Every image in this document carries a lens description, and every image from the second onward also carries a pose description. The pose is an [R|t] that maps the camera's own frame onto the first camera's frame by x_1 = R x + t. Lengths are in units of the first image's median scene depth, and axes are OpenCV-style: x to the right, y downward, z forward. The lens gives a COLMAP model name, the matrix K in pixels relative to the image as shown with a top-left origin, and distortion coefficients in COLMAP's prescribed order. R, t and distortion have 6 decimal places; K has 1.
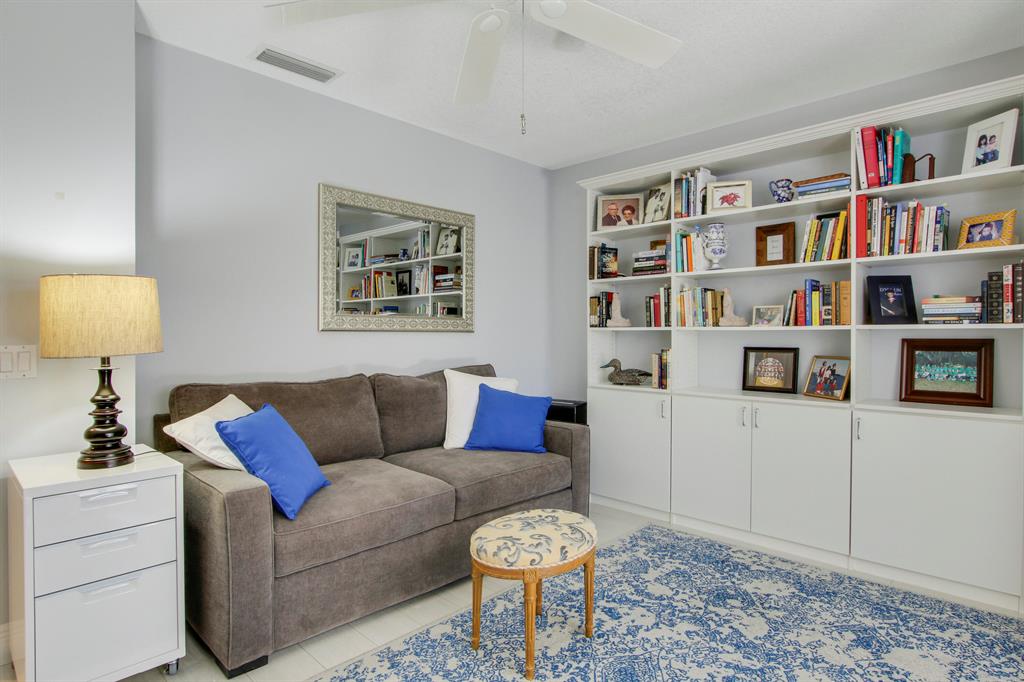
lens RADIAL K [[548.1, 0, 514.1], [0, 548.1, 345.0], [0, 0, 1]] dist [-0.013875, 0.001953]
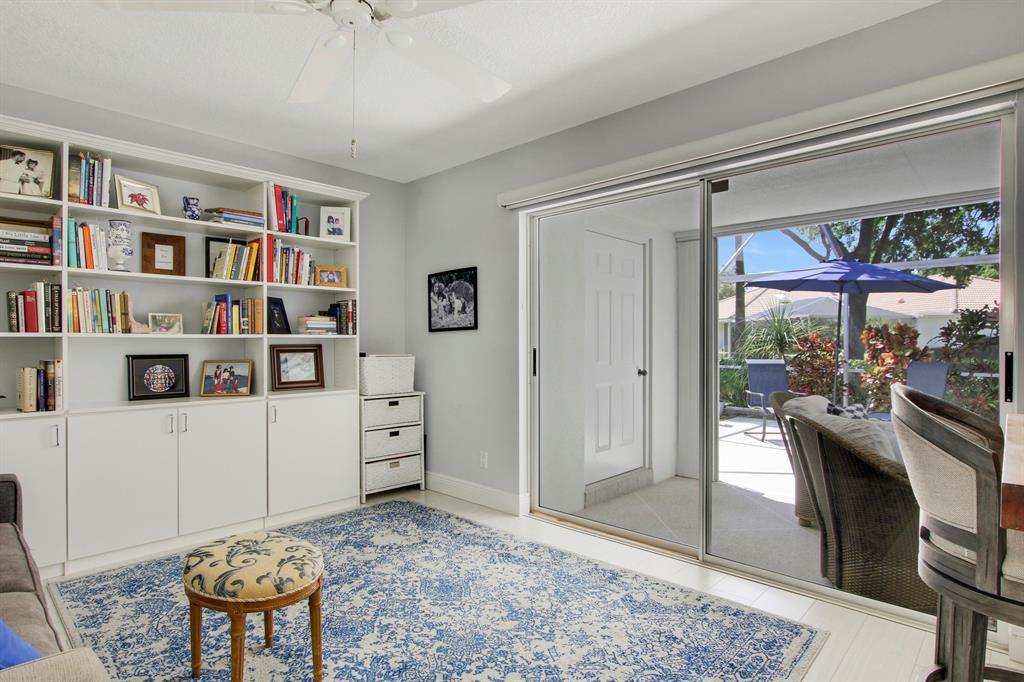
lens RADIAL K [[548.1, 0, 514.0], [0, 548.1, 341.5], [0, 0, 1]] dist [-0.013875, 0.001953]
pose [[0.000656, -0.002157, 0.999997, -0.610857], [0.019292, 0.999812, 0.002144, -0.010674], [-0.999814, 0.019290, 0.000698, 0.388985]]
